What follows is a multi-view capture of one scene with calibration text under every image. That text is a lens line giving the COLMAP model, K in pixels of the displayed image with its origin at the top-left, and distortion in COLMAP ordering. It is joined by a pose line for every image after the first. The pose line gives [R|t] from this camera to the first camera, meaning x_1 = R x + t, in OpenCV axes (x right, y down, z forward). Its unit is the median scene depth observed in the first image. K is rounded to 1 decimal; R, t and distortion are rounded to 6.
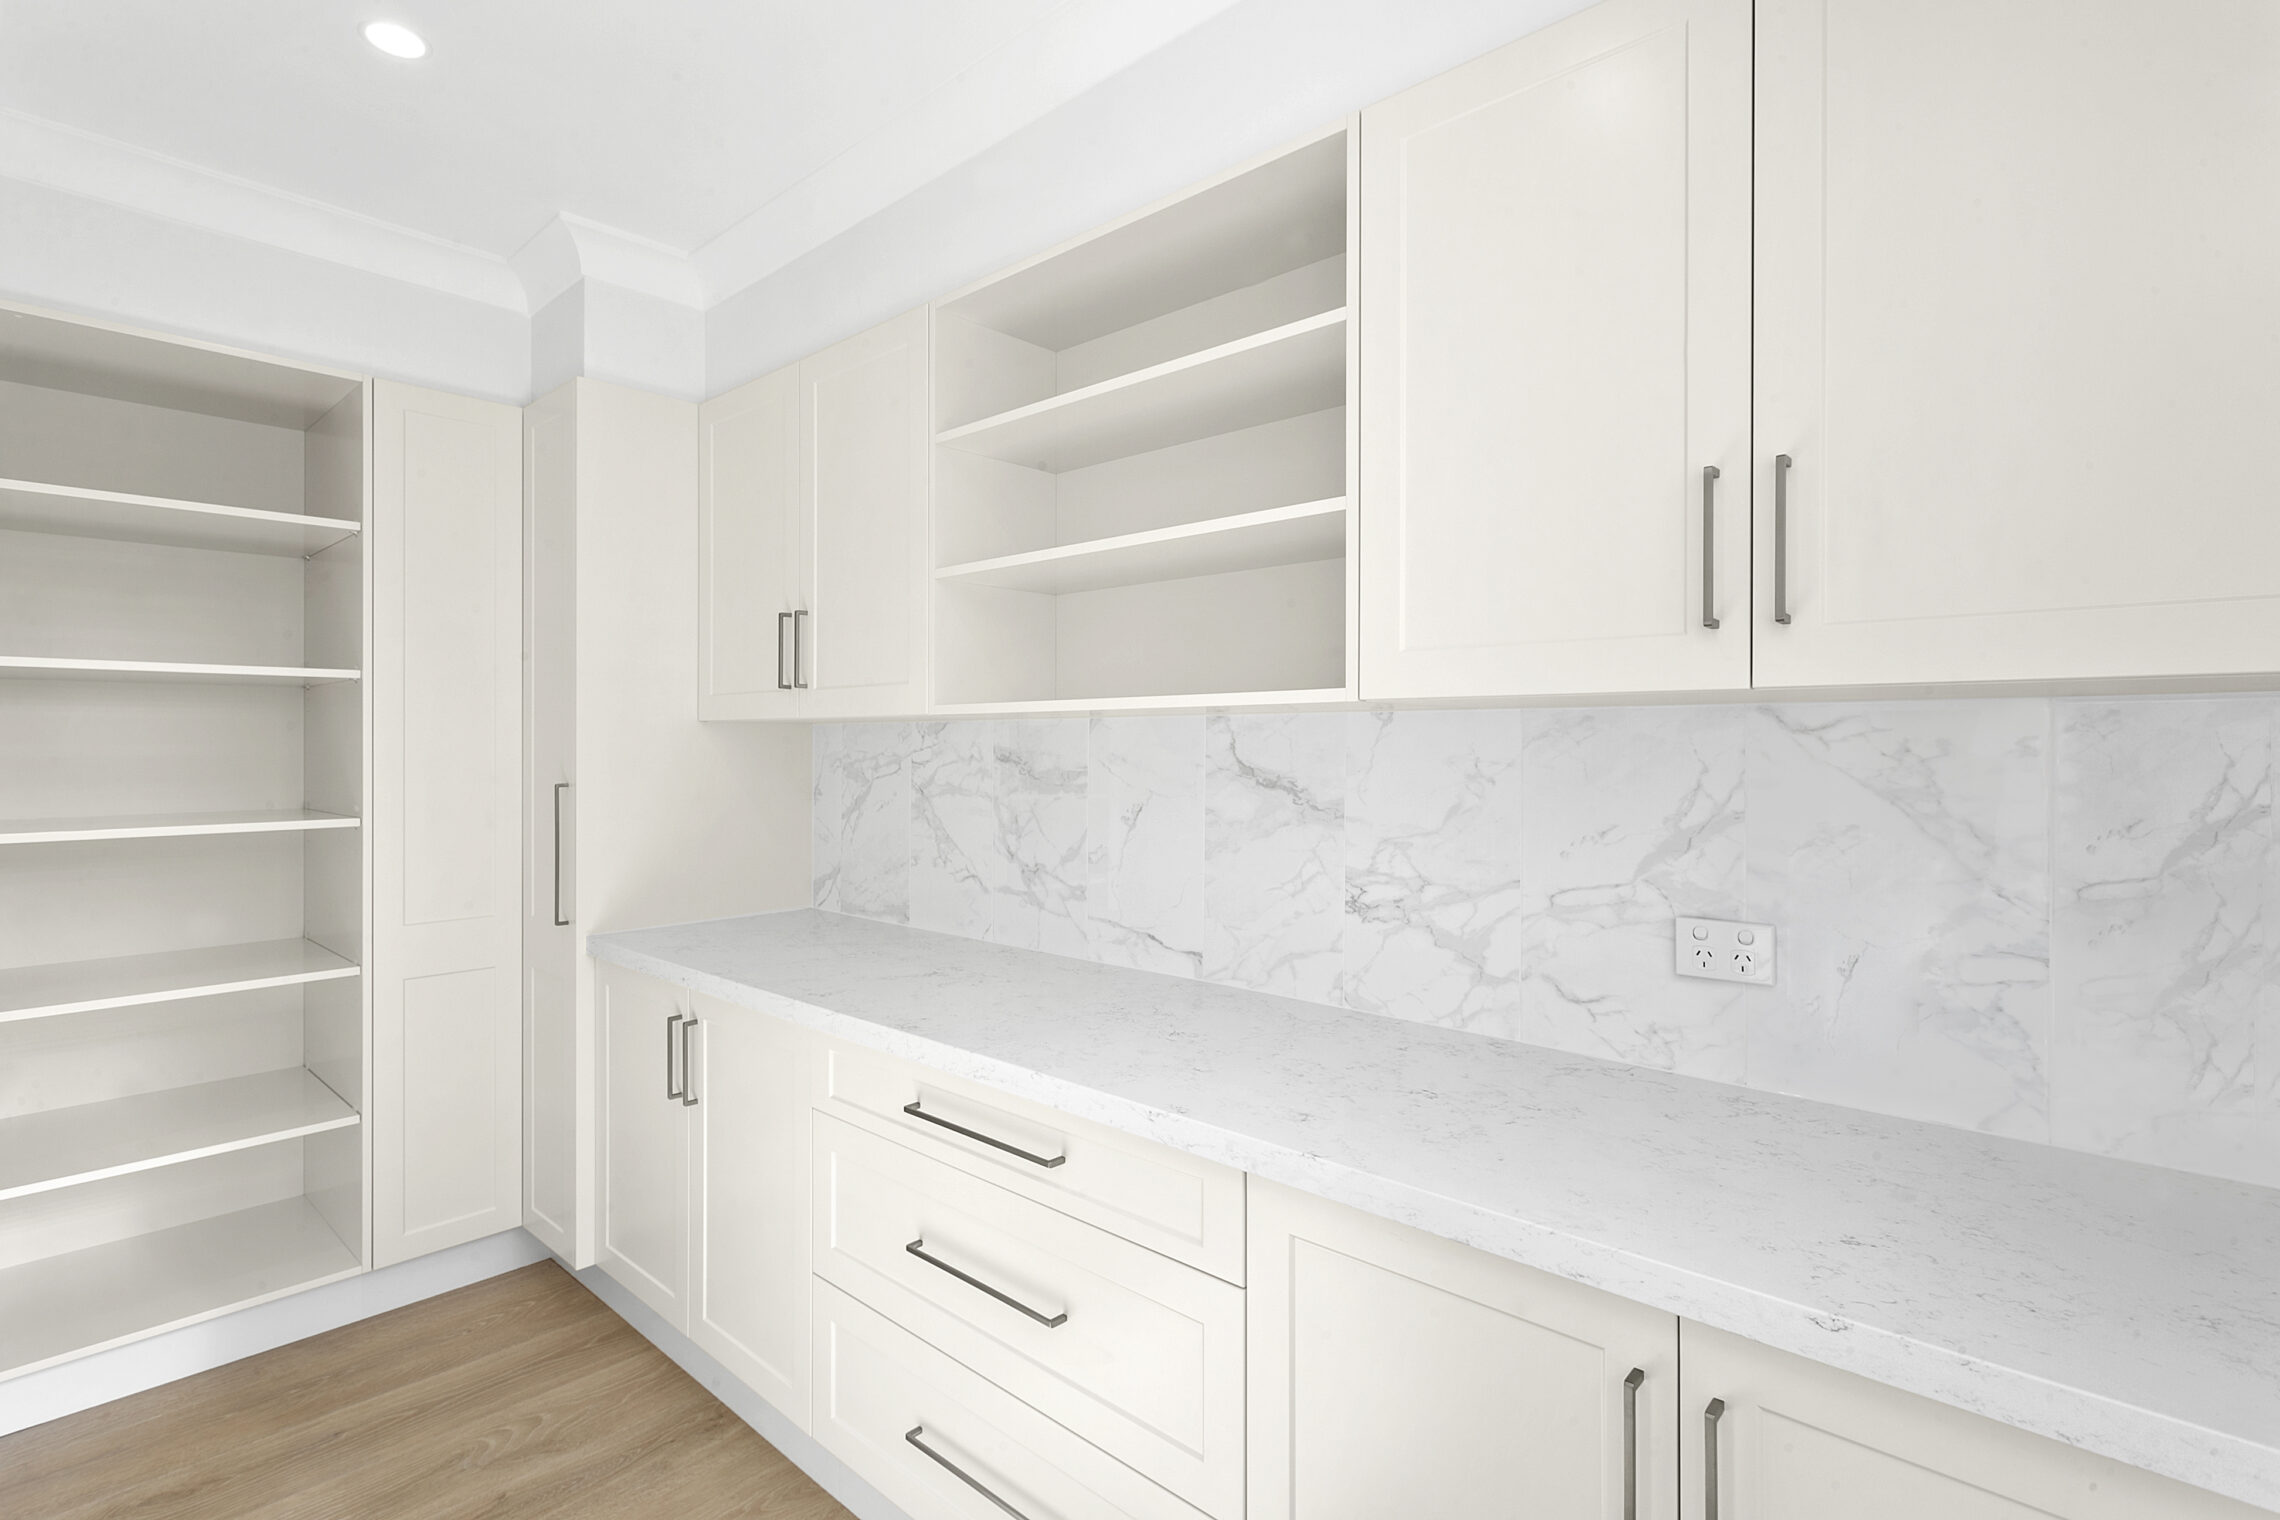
lens RADIAL K [[1087.9, 0, 1142.8], [0, 1087.9, 755.4], [0, 0, 1]] dist [-0.001328, 0.001285]
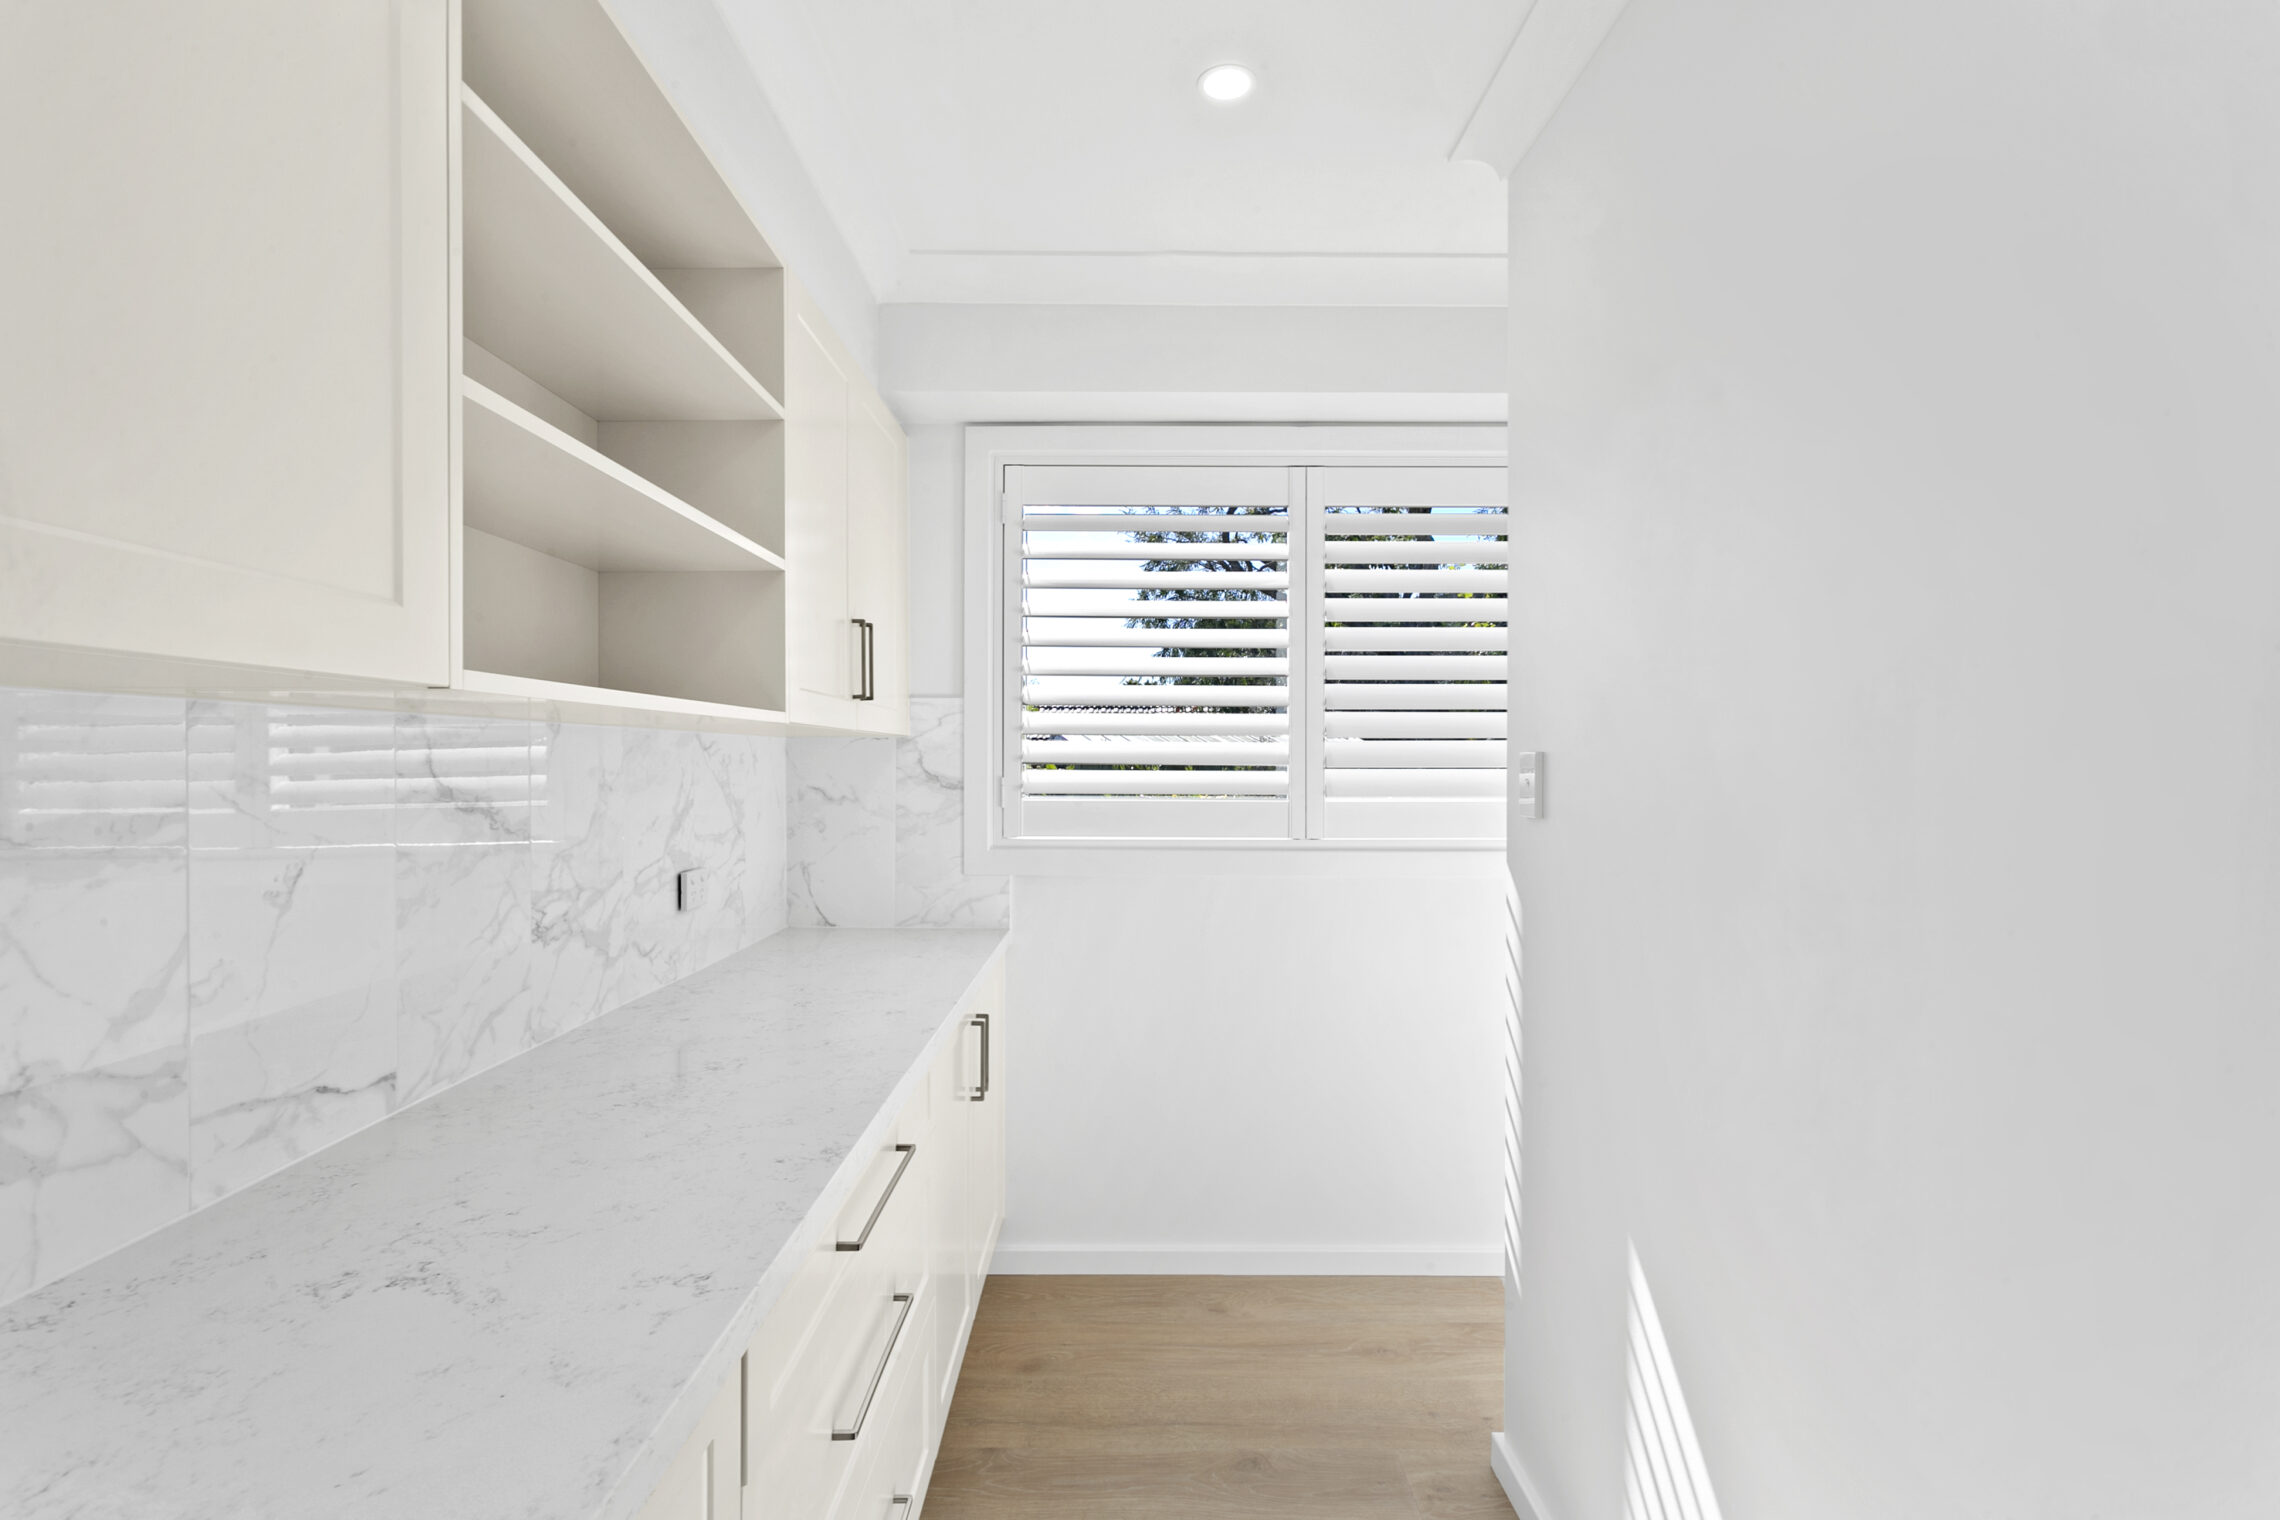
lens RADIAL K [[1087.9, 0, 1141.8], [0, 1087.9, 759.2], [0, 0, 1]] dist [-0.001328, 0.001285]
pose [[-0.677648, -0.005497, 0.735366, -0.801096], [-0.001102, 0.999979, 0.006459, -0.013815], [-0.735386, 0.003567, -0.677639, 1.210340]]
